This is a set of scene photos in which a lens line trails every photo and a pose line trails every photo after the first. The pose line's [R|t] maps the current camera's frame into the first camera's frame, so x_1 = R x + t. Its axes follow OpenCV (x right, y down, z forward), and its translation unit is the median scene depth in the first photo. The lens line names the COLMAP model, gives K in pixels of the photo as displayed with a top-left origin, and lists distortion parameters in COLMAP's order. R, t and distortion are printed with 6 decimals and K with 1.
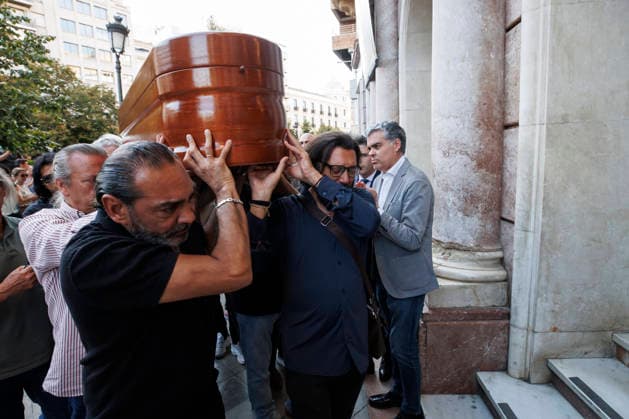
lens RADIAL K [[321.7, 0, 308.7], [0, 321.7, 210.0], [0, 0, 1]] dist [-0.019432, 0.006386]
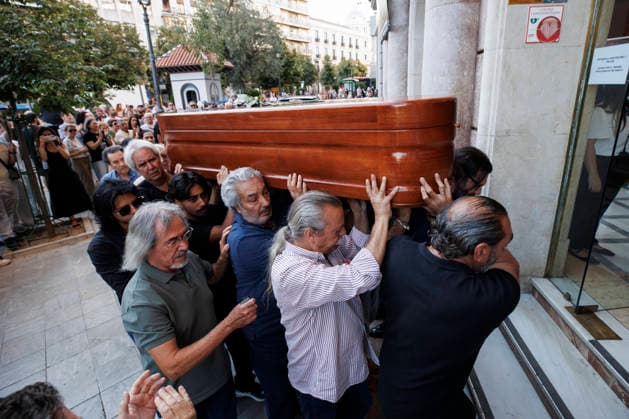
lens RADIAL K [[321.7, 0, 337.0], [0, 321.7, 179.2], [0, 0, 1]] dist [-0.019432, 0.006386]
pose [[0.999795, 0.008035, 0.018577, 0.020383], [-0.010901, 0.987095, 0.159767, -0.134601], [-0.017053, -0.159937, 0.986980, -0.168695]]
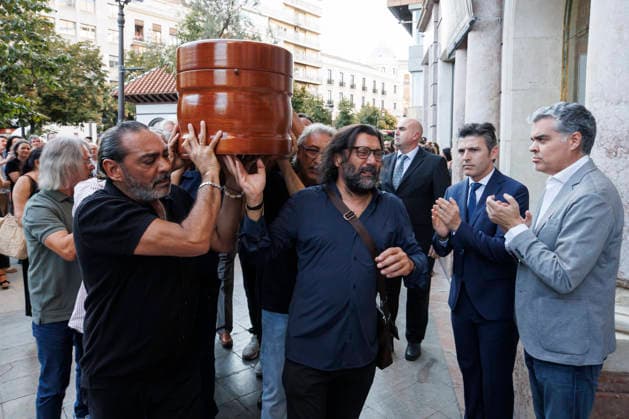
lens RADIAL K [[441.1, 0, 297.5], [0, 441.1, 186.6], [0, 0, 1]] dist [0.001657, 0.008962]
pose [[0.996909, 0.049778, -0.060788, -0.115002], [-0.053985, 0.996110, -0.069641, 0.002235], [0.057085, 0.072707, 0.995718, -0.007149]]
